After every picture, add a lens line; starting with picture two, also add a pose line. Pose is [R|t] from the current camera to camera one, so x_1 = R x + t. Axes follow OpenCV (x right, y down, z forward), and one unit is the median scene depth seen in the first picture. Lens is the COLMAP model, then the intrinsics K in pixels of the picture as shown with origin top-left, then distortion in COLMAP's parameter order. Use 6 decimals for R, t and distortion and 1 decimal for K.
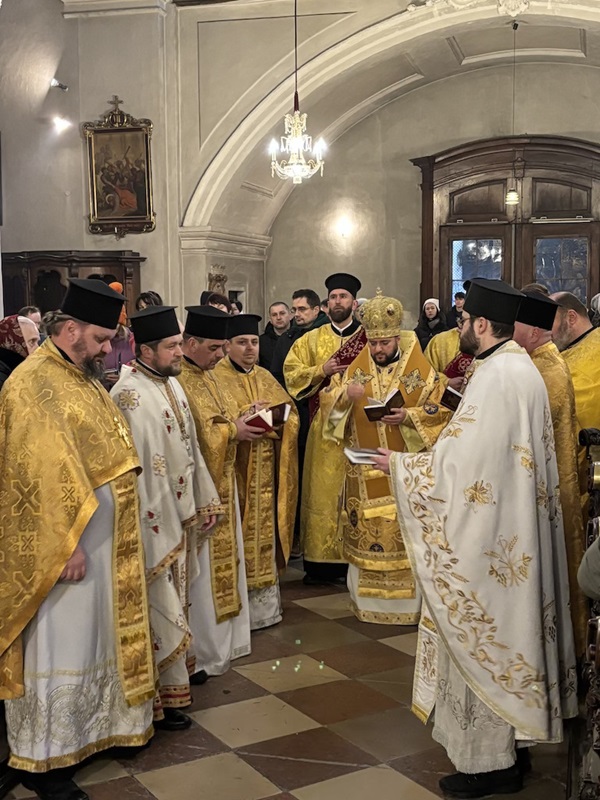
lens RADIAL K [[1122.0, 0, 300.0], [0, 1122.0, 400.0], [0, 0, 1]] dist [0.075296, -0.018939]
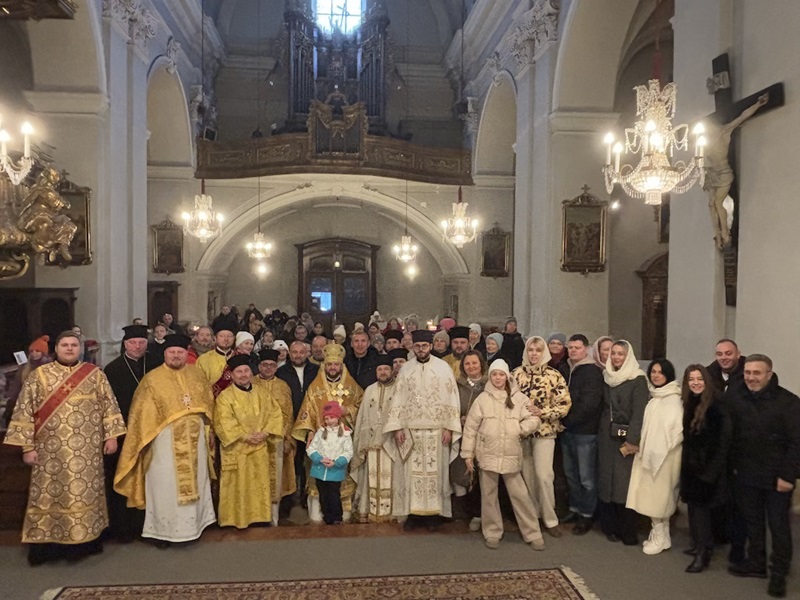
lens RADIAL K [[590.2, 0, 400.0], [0, 590.2, 300.0], [0, 0, 1]] dist [-0.004318, -0.009765]
pose [[0.936825, 0.004317, 0.349773, -0.136976], [0.016137, 0.998326, -0.055545, -0.019242], [-0.349427, 0.057680, 0.935187, -0.279107]]
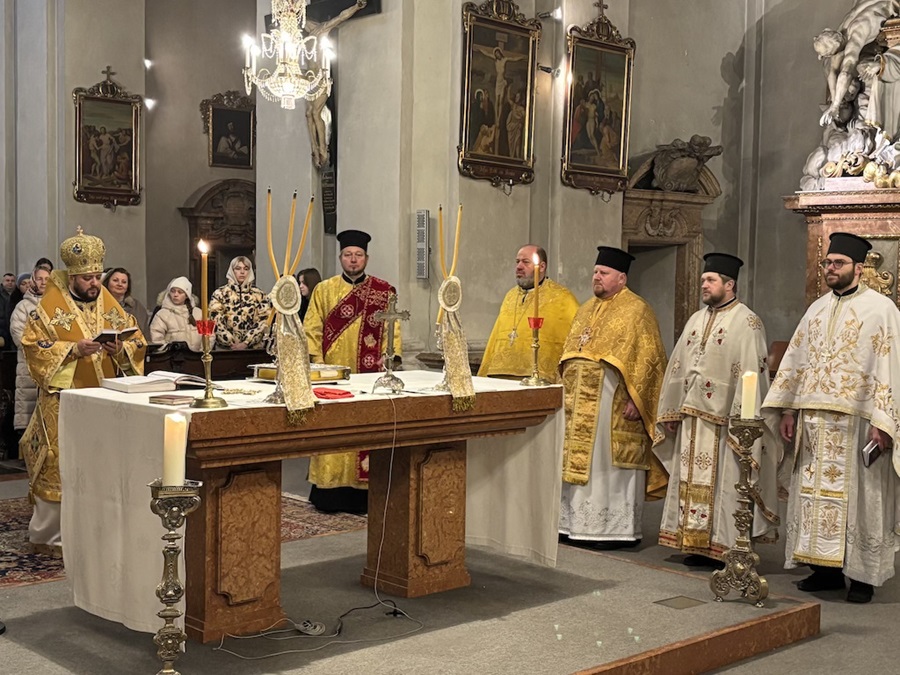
lens RADIAL K [[1266.6, 0, 450.0], [0, 1266.6, 337.5], [0, 0, 1]] dist [0.113670, -0.049545]
pose [[0.530169, -0.026022, 0.847493, -0.413102], [0.057503, 0.998331, -0.005319, 0.041510], [-0.845940, 0.051553, 0.530781, -0.455608]]
